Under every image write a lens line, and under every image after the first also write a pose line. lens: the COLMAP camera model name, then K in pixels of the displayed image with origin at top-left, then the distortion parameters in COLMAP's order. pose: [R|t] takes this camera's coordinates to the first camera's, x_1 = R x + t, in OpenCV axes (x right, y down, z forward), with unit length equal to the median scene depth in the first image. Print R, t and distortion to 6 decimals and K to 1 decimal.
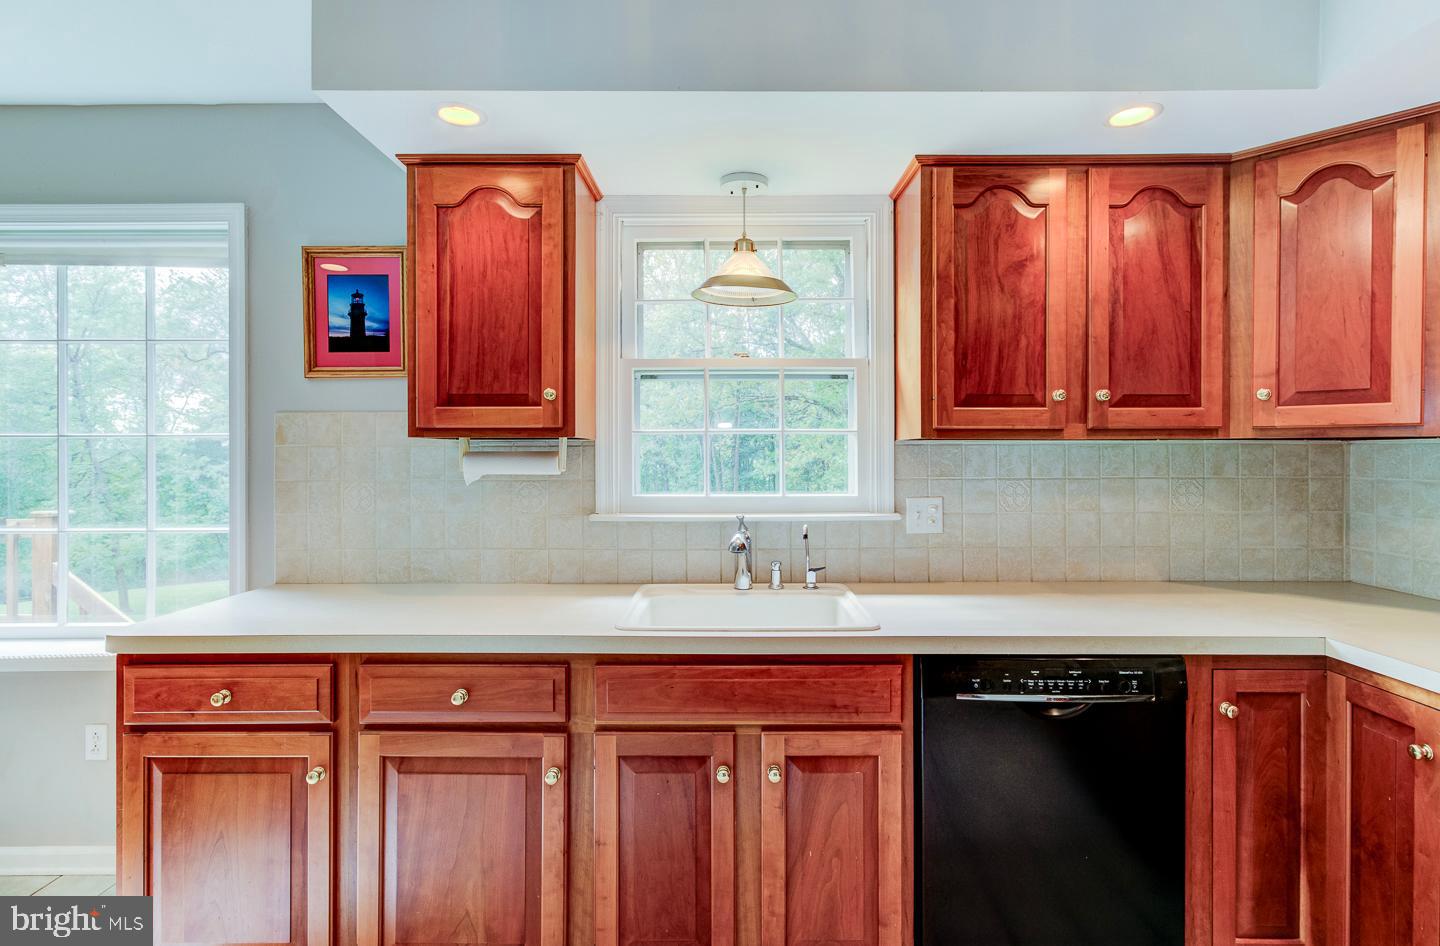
lens RADIAL K [[682.1, 0, 719.2], [0, 682.1, 464.9], [0, 0, 1]] dist [0.032144, 0.000150]
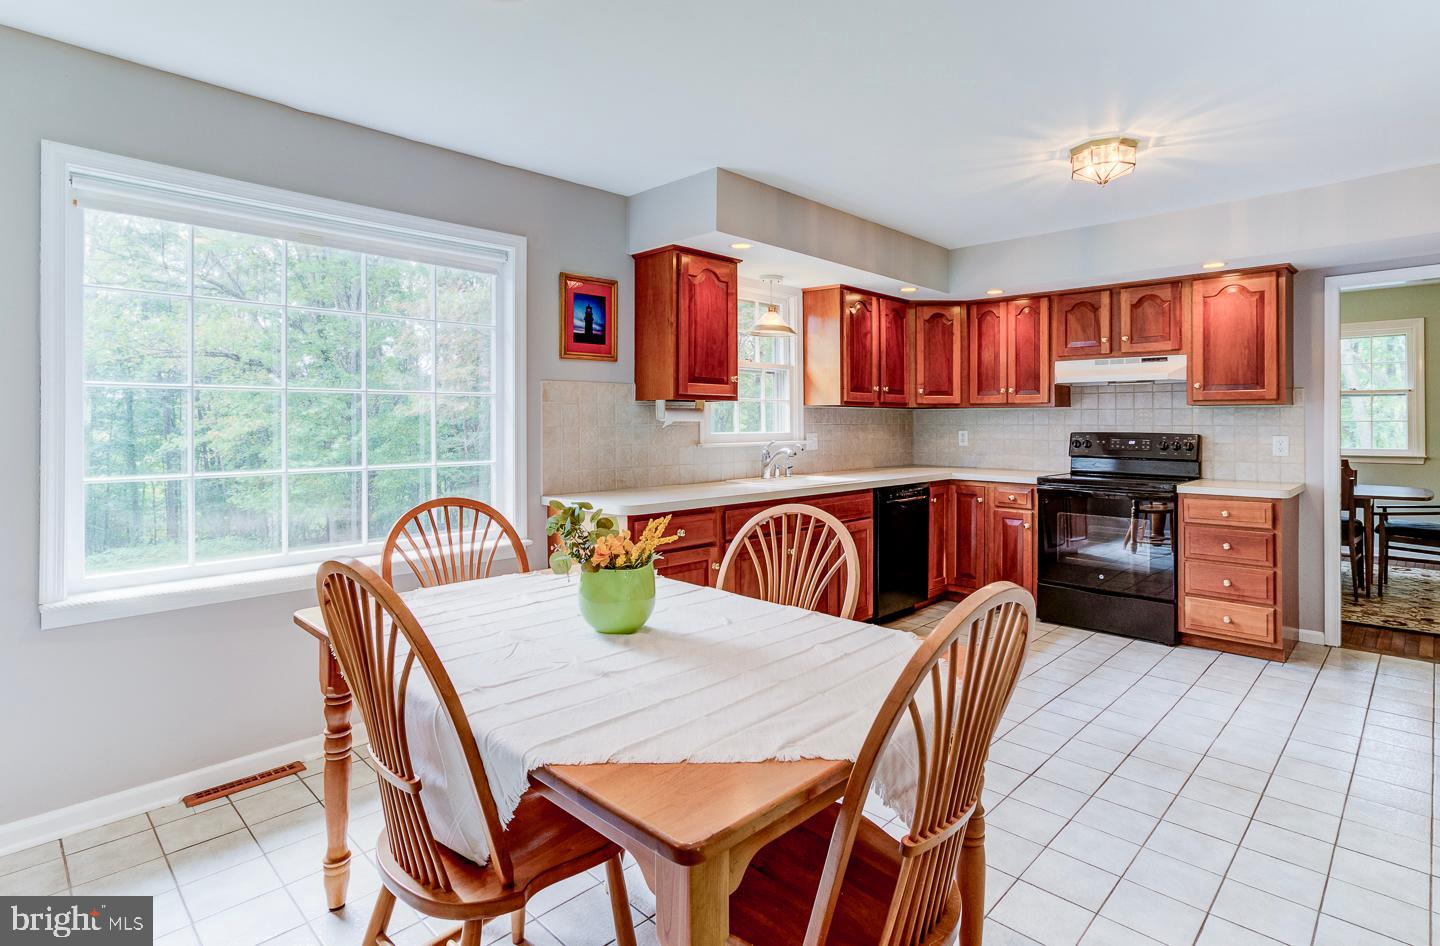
lens RADIAL K [[698.2, 0, 720.1], [0, 698.2, 445.6], [0, 0, 1]] dist [0.000881, 0.000428]
pose [[0.718975, -0.021509, 0.694703, -1.428194], [0.012084, 0.999757, 0.018447, 0.042844], [-0.694930, -0.004868, 0.719060, -0.354543]]
